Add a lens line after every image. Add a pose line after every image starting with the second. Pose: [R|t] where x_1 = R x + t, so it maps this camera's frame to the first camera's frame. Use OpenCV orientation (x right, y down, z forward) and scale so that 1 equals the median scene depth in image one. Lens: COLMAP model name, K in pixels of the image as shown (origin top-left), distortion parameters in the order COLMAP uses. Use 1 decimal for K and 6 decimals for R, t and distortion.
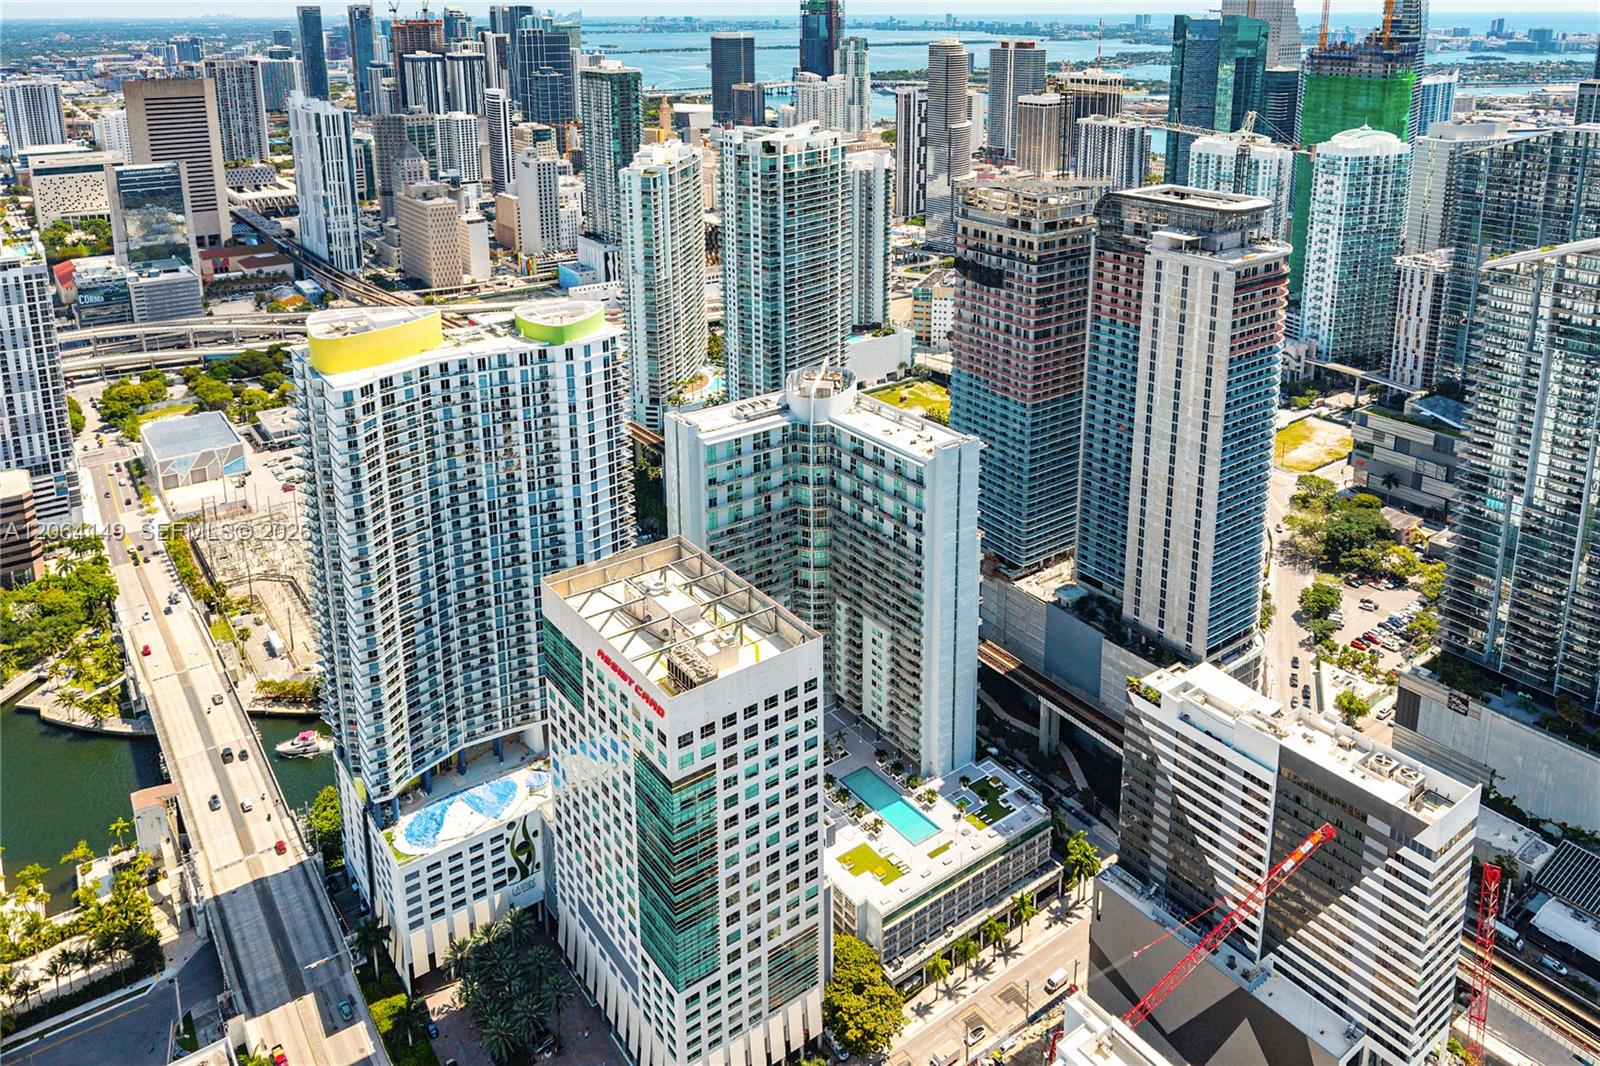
lens RADIAL K [[1122.4, 0, 799.8], [0, 1122.4, 368.6], [0, 0, 1]] dist [0.034544, 0.002921]
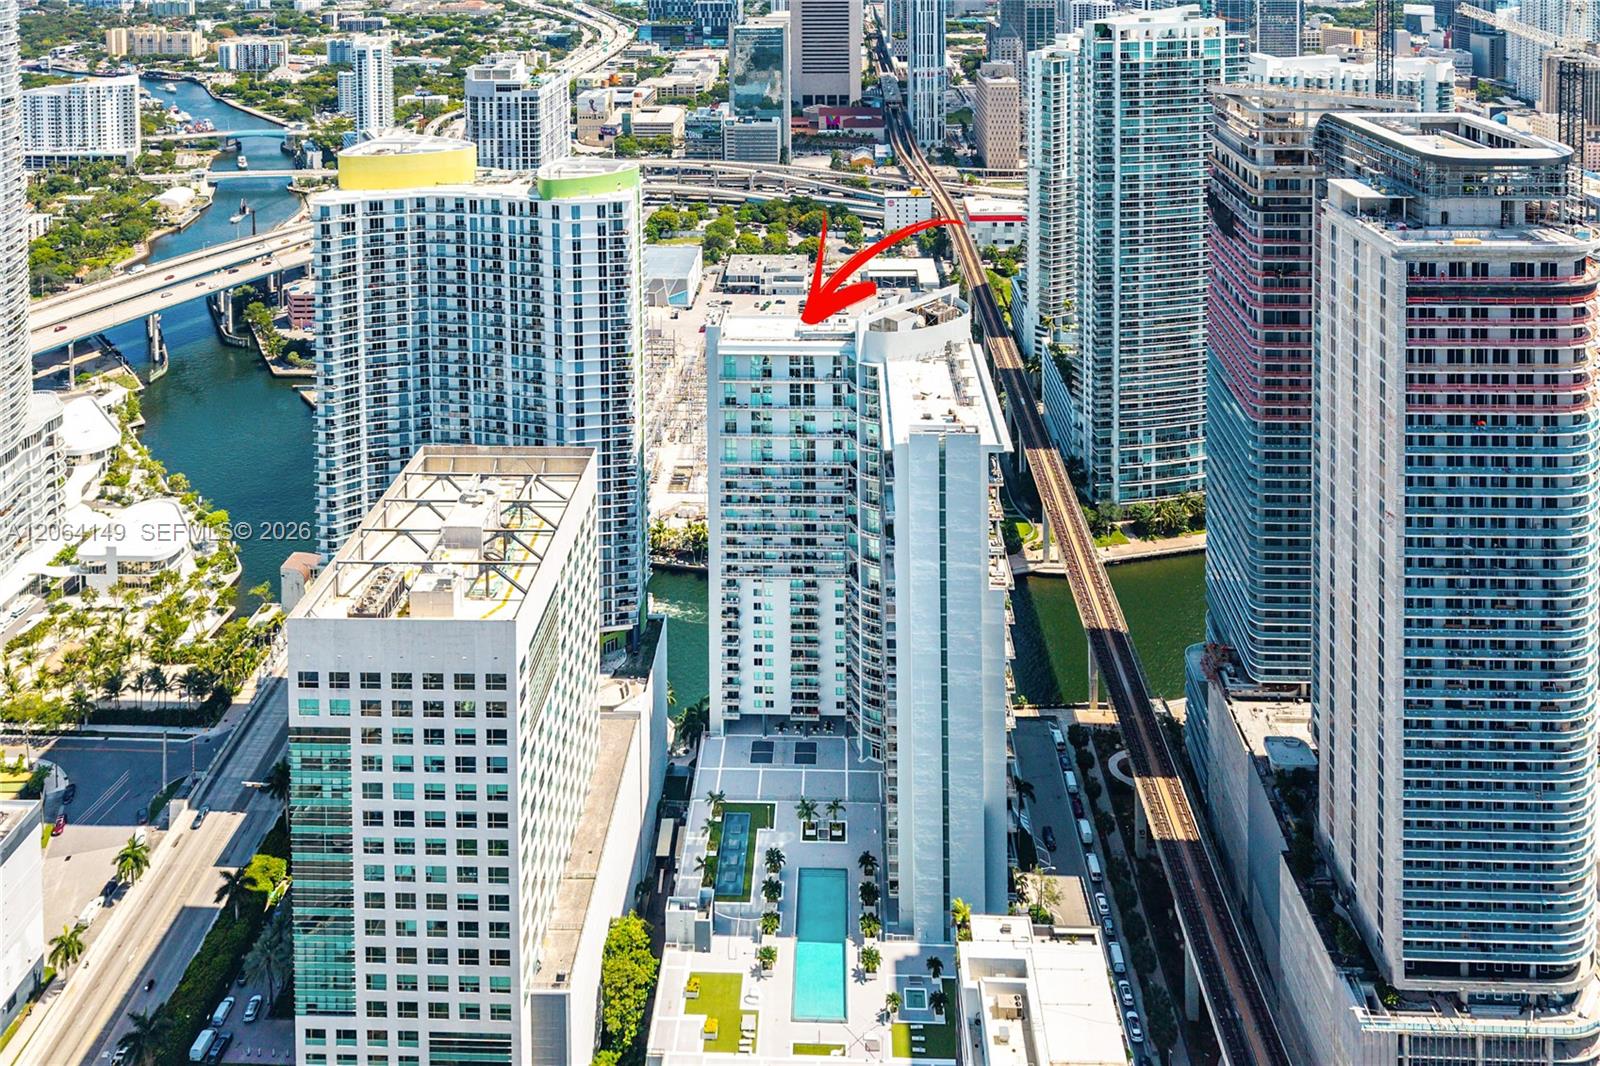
lens RADIAL K [[1137.2, 0, 799.5], [0, 1137.2, 27.0], [0, 0, 1]] dist [-0.003070, 0.001755]
pose [[0.786452, 0.060372, -0.614694, 0.475813], [-0.185086, 0.972512, -0.141289, -0.060515], [0.589268, 0.224888, 0.776008, 0.329075]]
